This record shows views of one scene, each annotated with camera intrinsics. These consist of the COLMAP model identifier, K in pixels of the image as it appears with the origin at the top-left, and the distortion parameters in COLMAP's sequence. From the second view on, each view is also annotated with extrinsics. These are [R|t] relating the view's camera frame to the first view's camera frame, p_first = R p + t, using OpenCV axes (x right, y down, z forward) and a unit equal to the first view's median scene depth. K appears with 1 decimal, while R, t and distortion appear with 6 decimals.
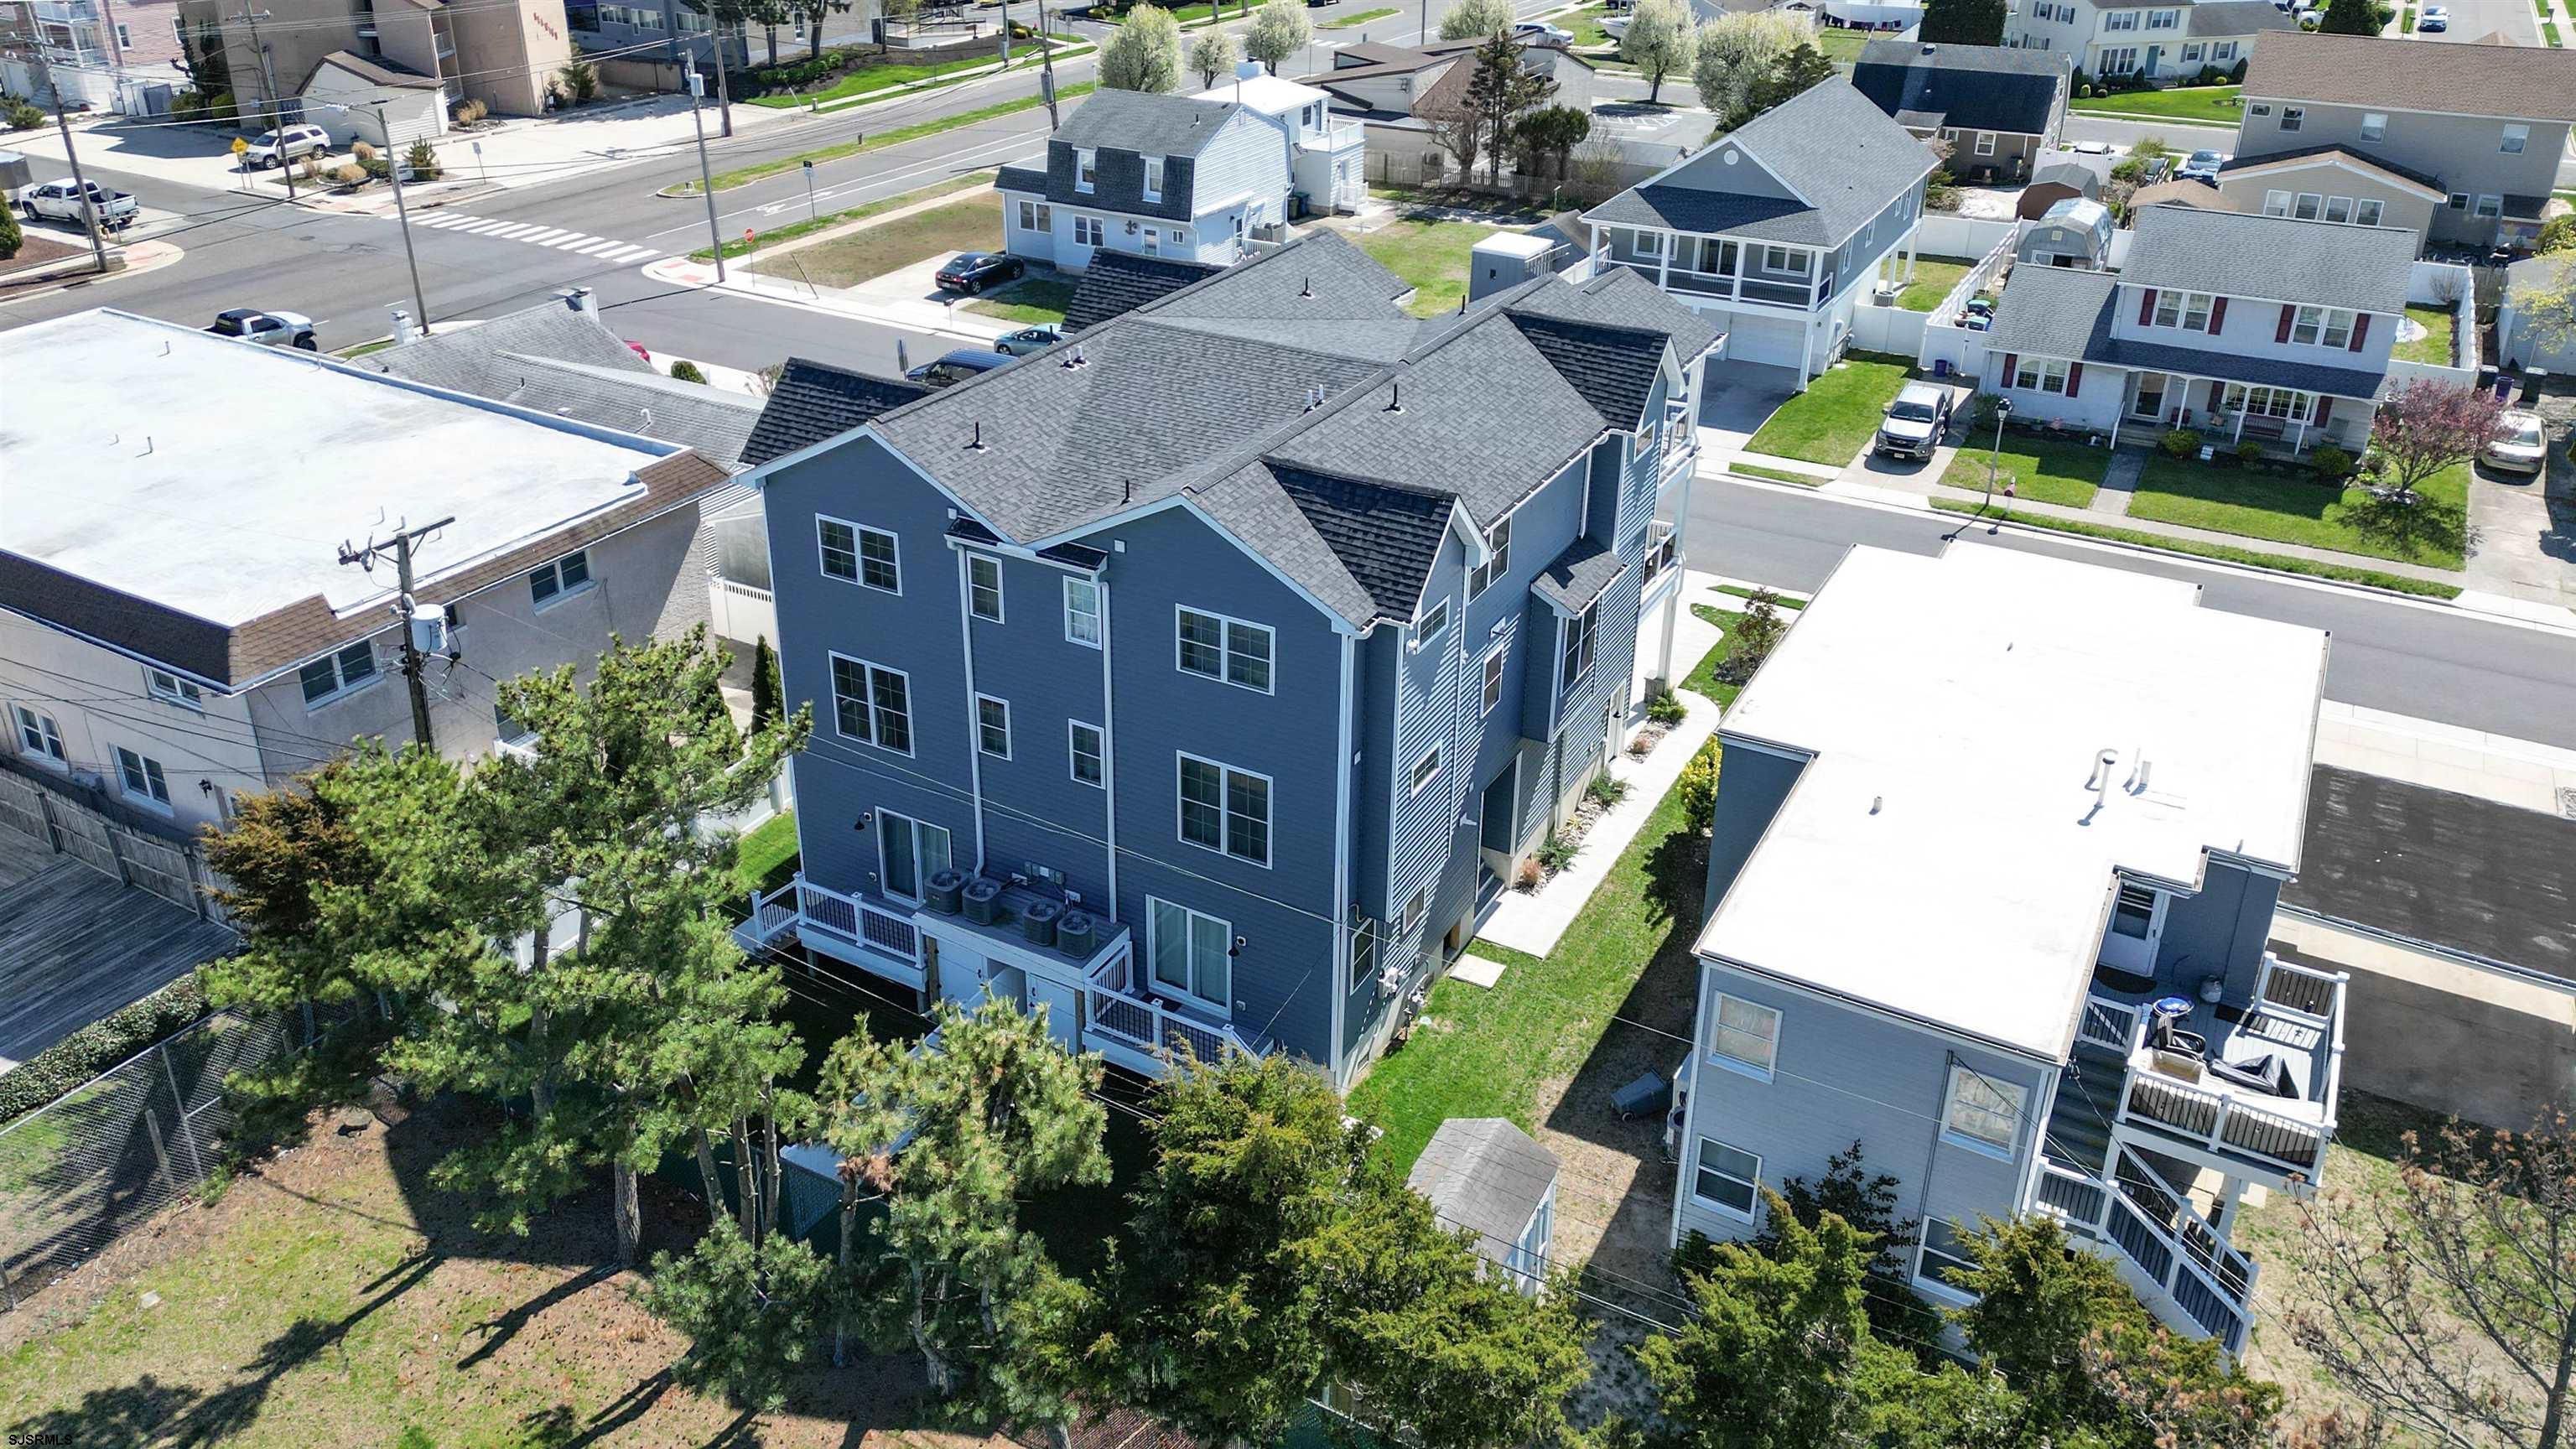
lens RADIAL K [[1857.4, 0, 1241.6], [0, 1857.4, 711.4], [0, 0, 1]] dist [0.079290, -0.078145]
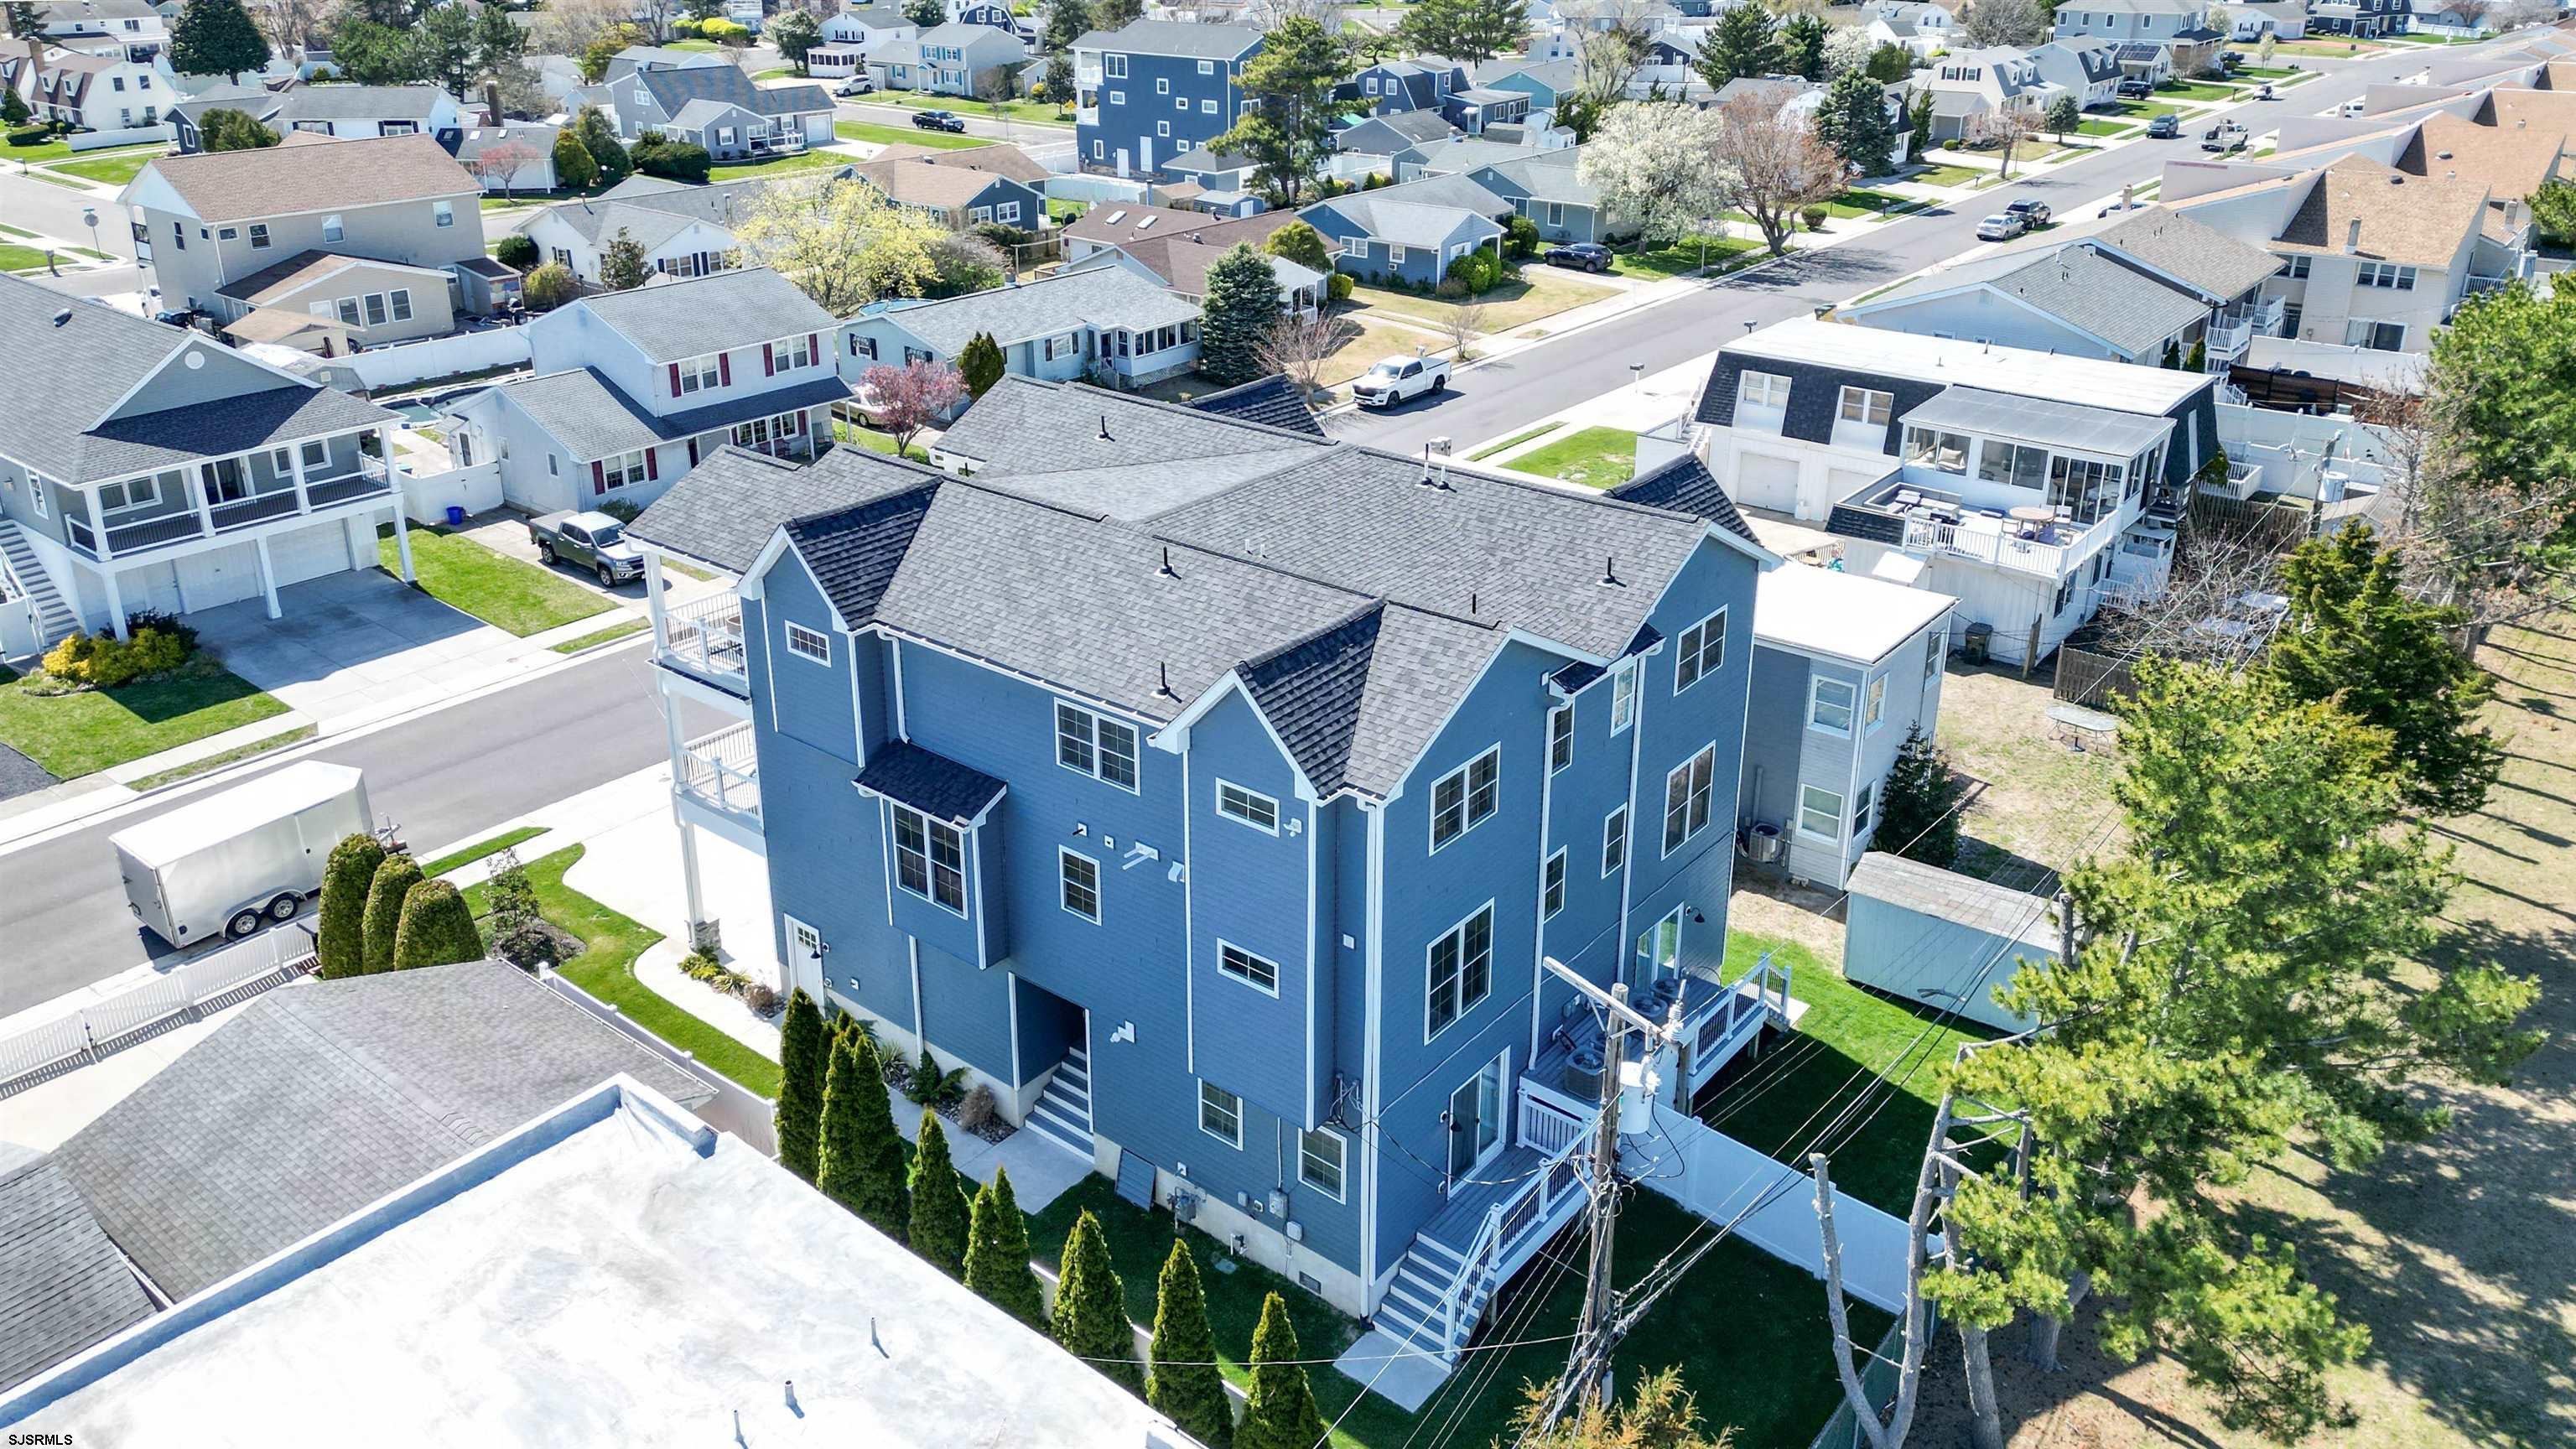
lens RADIAL K [[1811.5, 0, 1346.9], [0, 1811.5, 728.9], [0, 0, 1]] dist [0.078146, -0.062481]
pose [[0.142017, -0.423788, 0.894559, -0.398406], [0.458627, 0.829037, 0.319937, -0.169484], [-0.877207, 0.364832, 0.312098, 0.332321]]
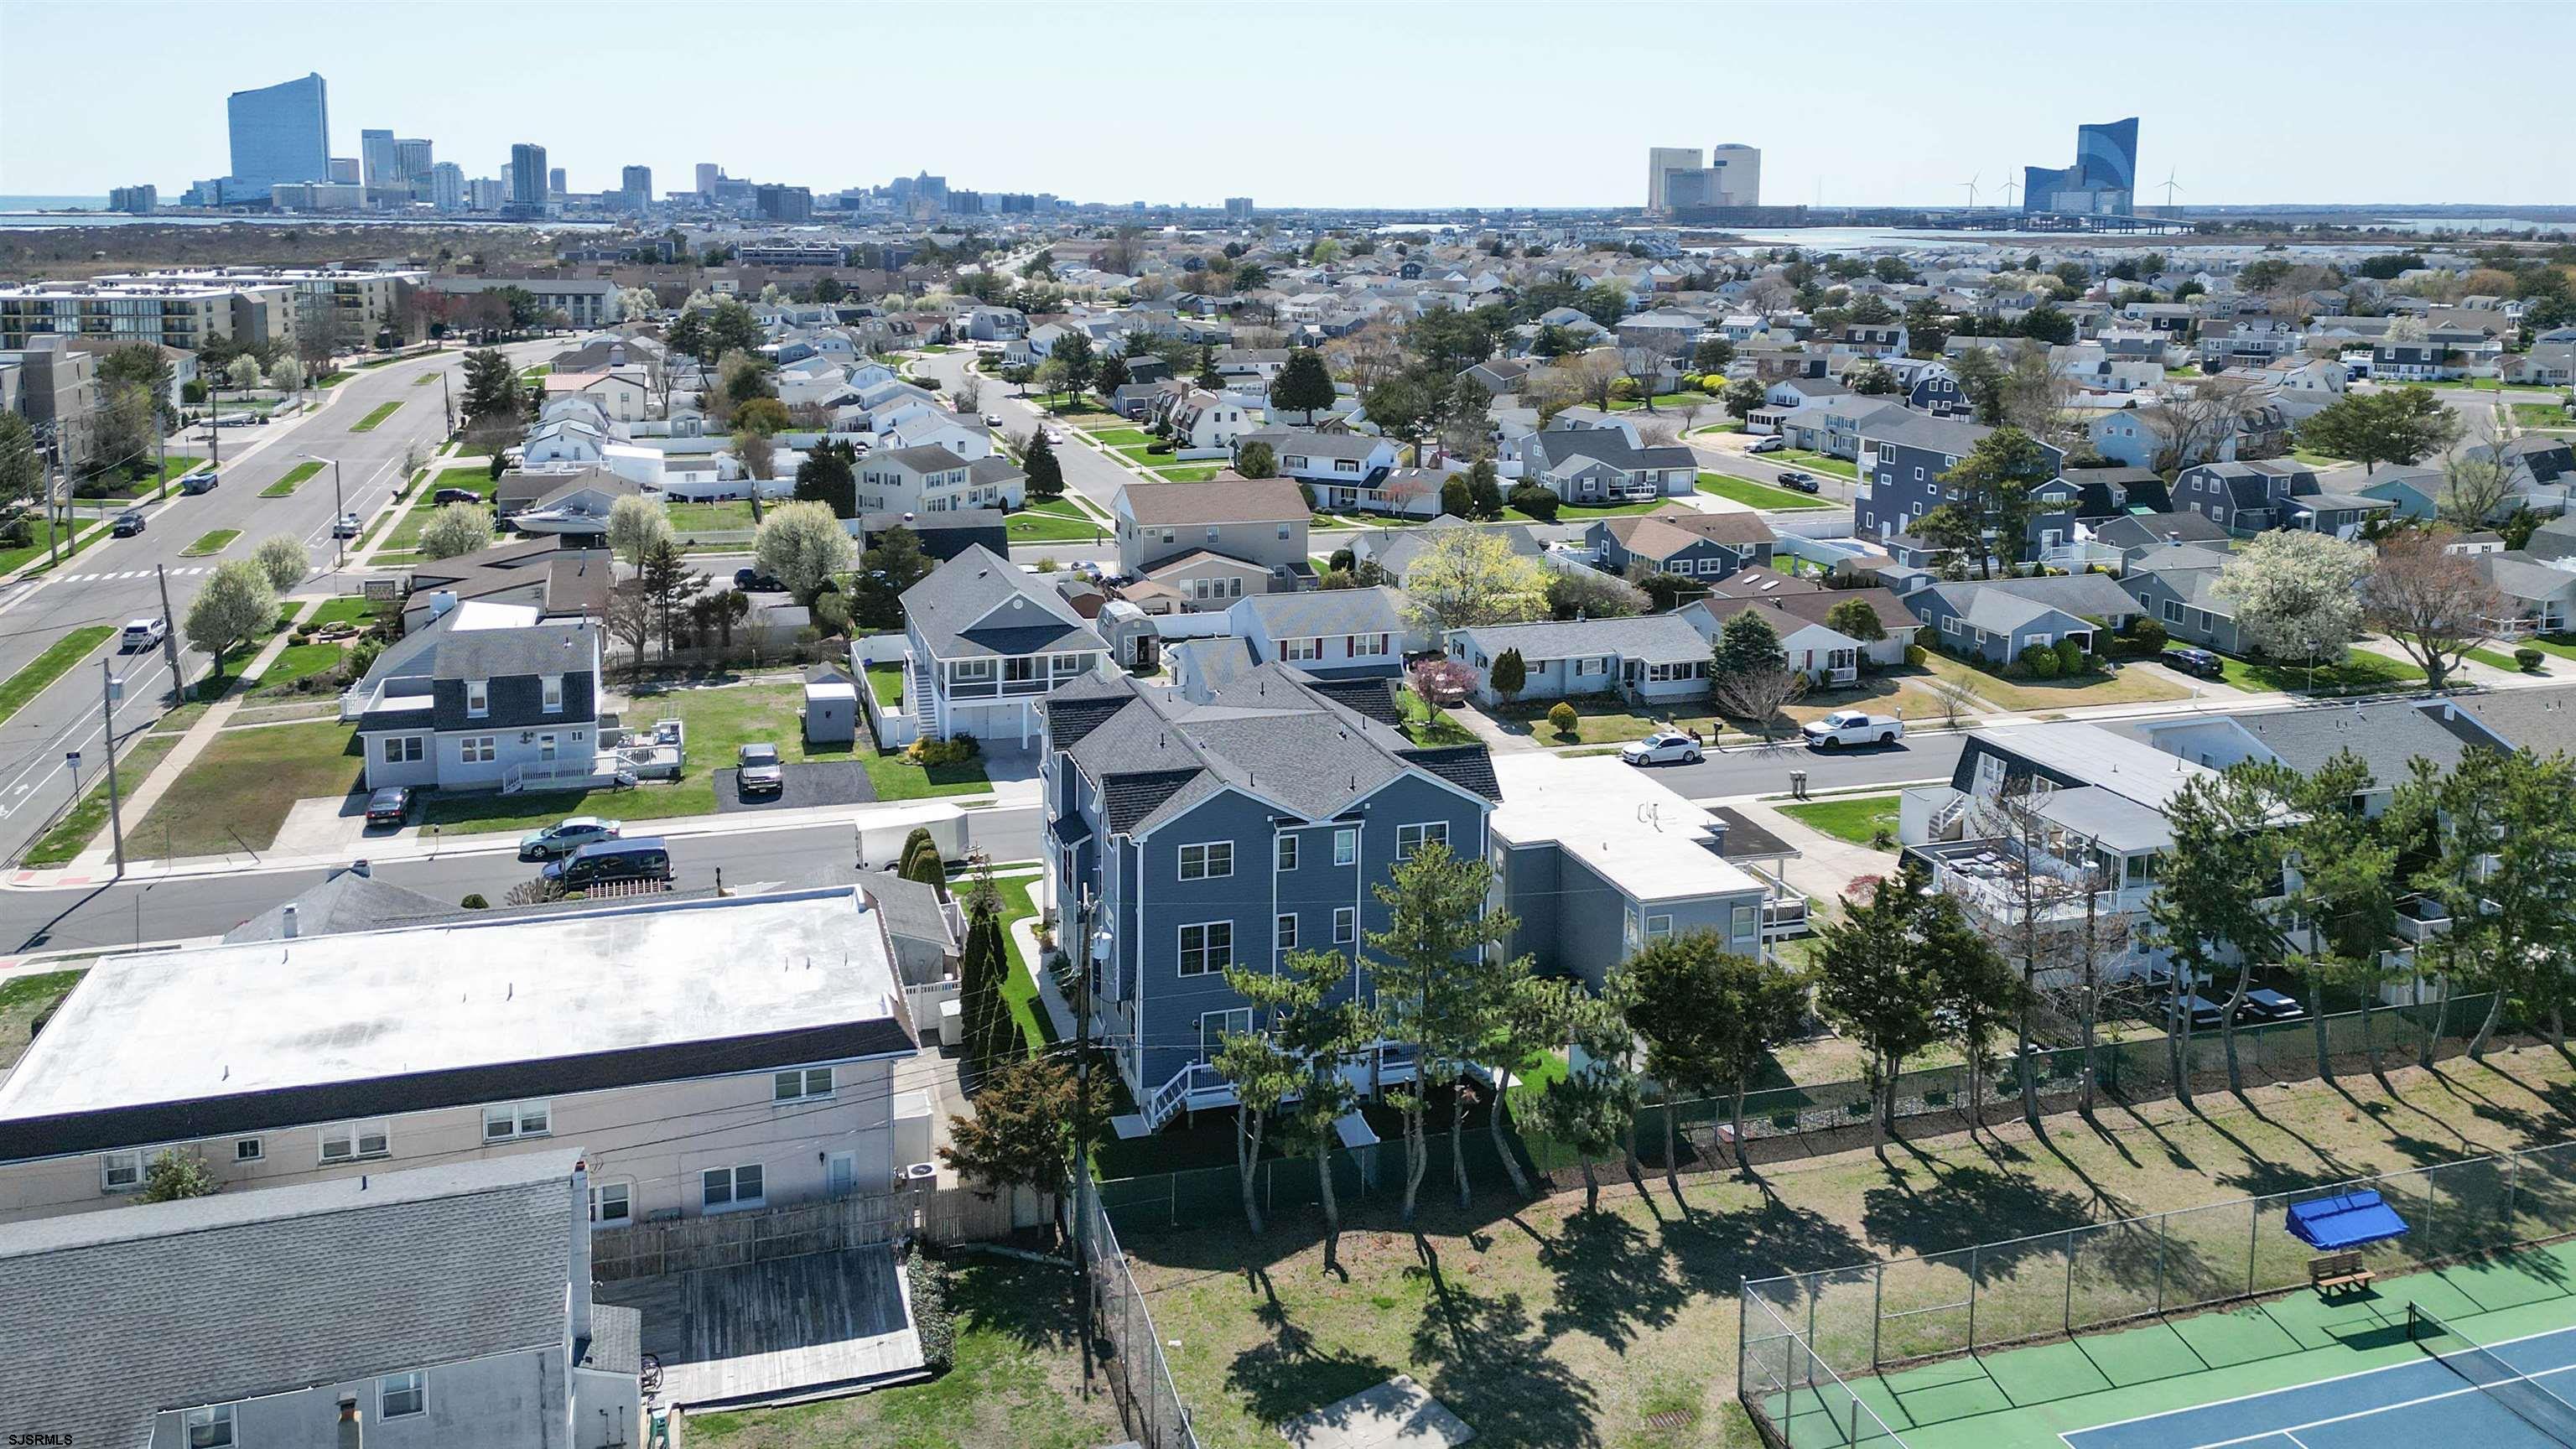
lens RADIAL K [[1941.5, 0, 1344.0], [0, 1941.5, 723.2], [0, 0, 1]] dist [0.096896, -0.101334]
pose [[0.664714, -0.192640, 0.721834, -0.619239], [0.340634, 0.938060, -0.063333, -0.019126], [-0.664924, 0.287980, 0.689162, -0.182049]]
